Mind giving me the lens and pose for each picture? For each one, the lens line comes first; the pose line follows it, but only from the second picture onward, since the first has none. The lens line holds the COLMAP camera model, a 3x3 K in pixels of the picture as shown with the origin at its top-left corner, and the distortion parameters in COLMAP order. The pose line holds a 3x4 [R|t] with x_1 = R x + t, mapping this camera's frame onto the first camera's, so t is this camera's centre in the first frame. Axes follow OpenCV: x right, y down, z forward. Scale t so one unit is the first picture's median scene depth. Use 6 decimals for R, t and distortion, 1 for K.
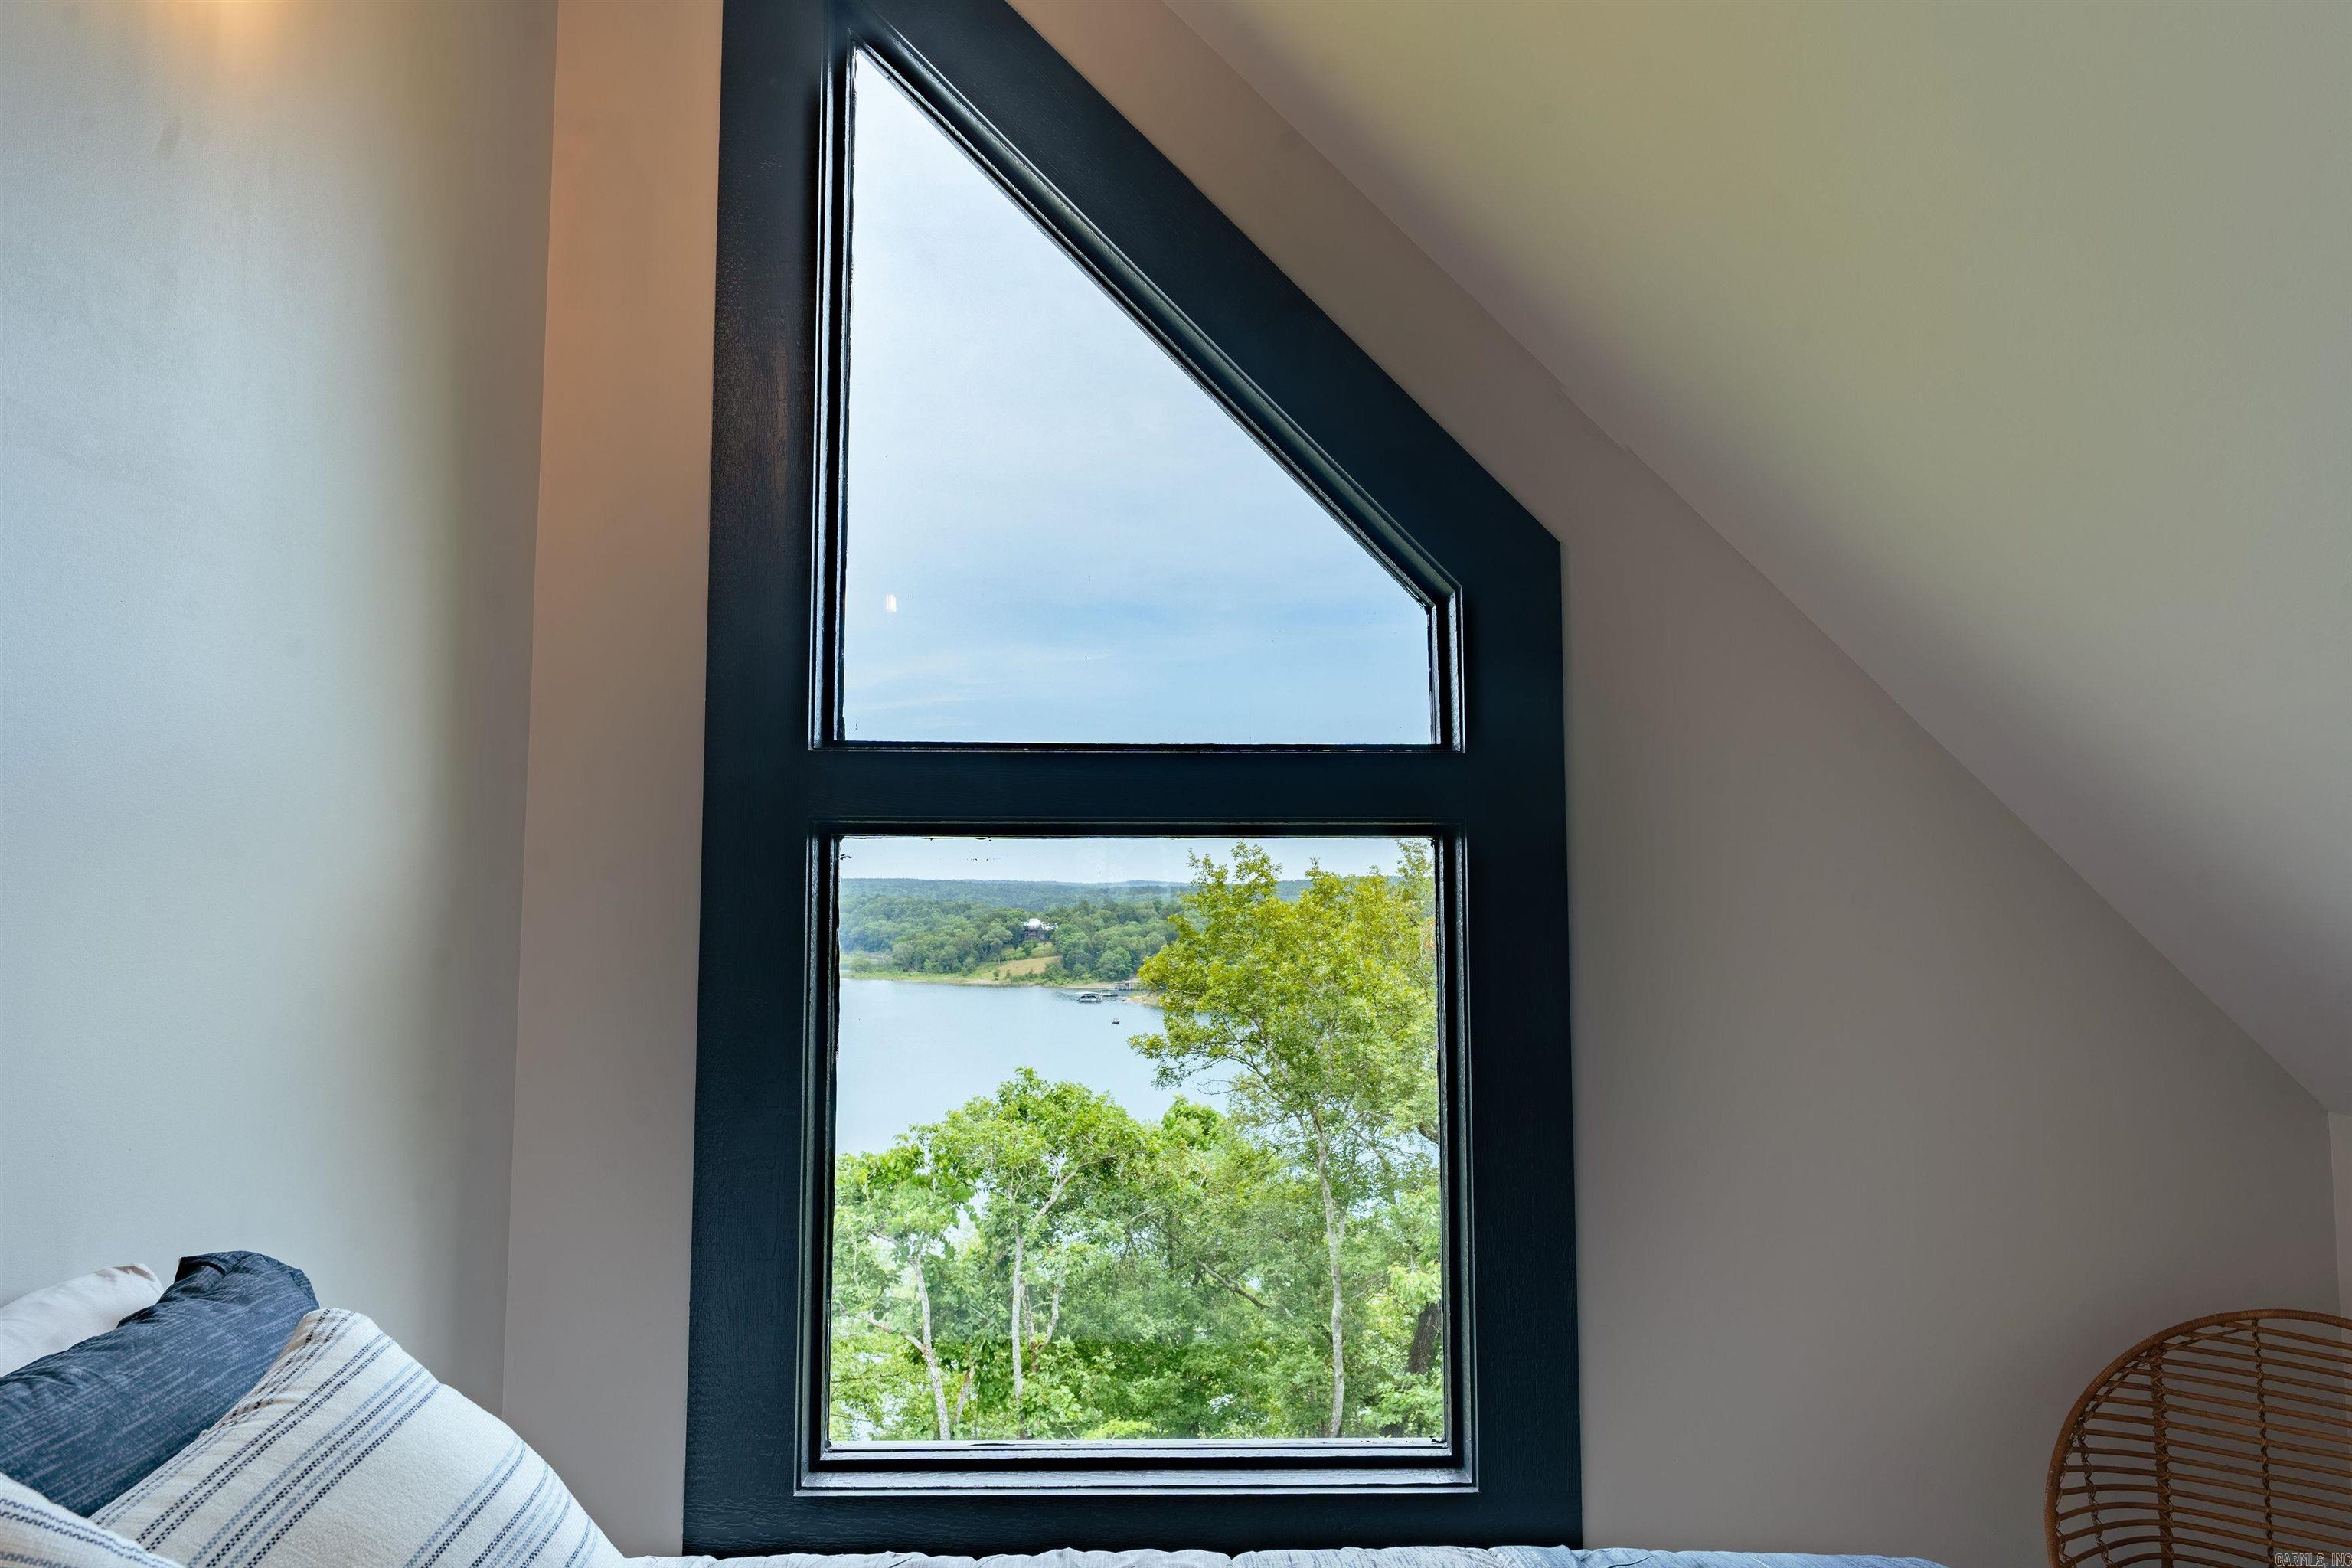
lens RADIAL K [[1541.4, 0, 1165.7], [0, 1541.4, 776.1], [0, 0, 1]] dist [-0.002438, -0.000541]
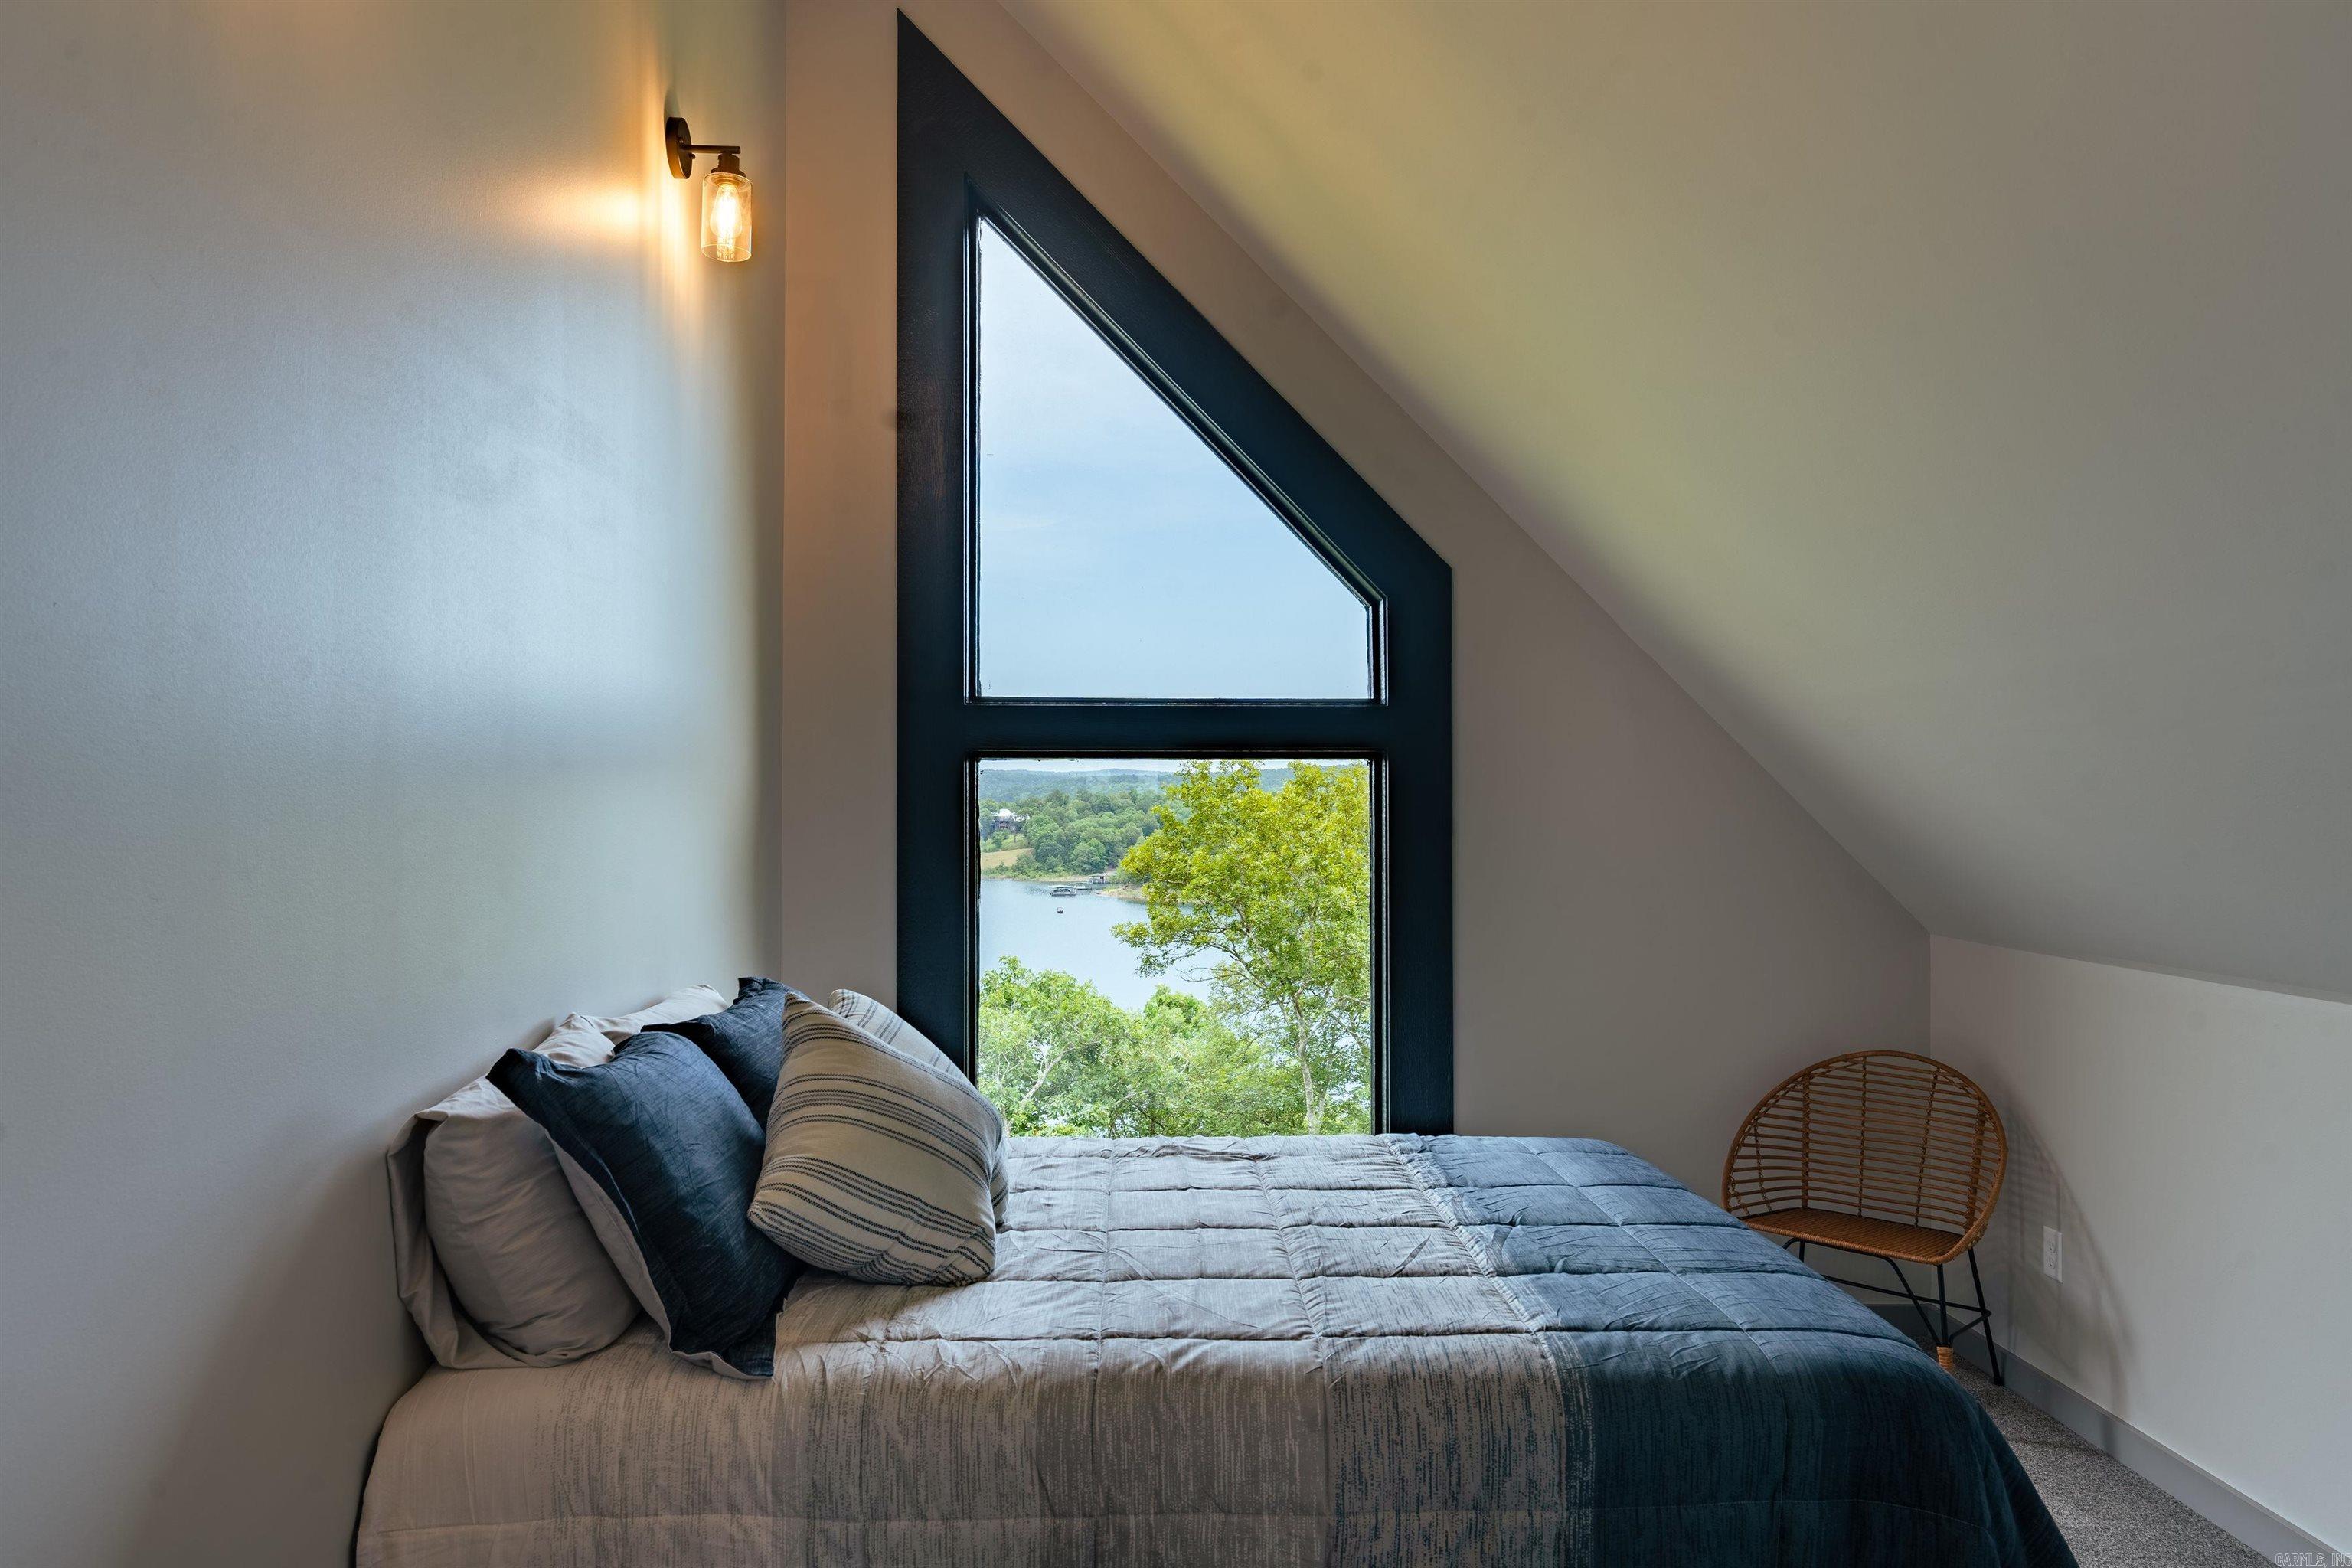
lens RADIAL K [[1773.8, 0, 1169.6], [0, 1773.8, 783.2], [0, 0, 1]] dist [-0.008423, -0.000296]
pose [[0.999739, -0.001369, 0.022802, -0.013435], [-0.000415, 0.996950, 0.078042, -0.015654], [-0.022839, -0.078031, 0.996689, -0.158668]]
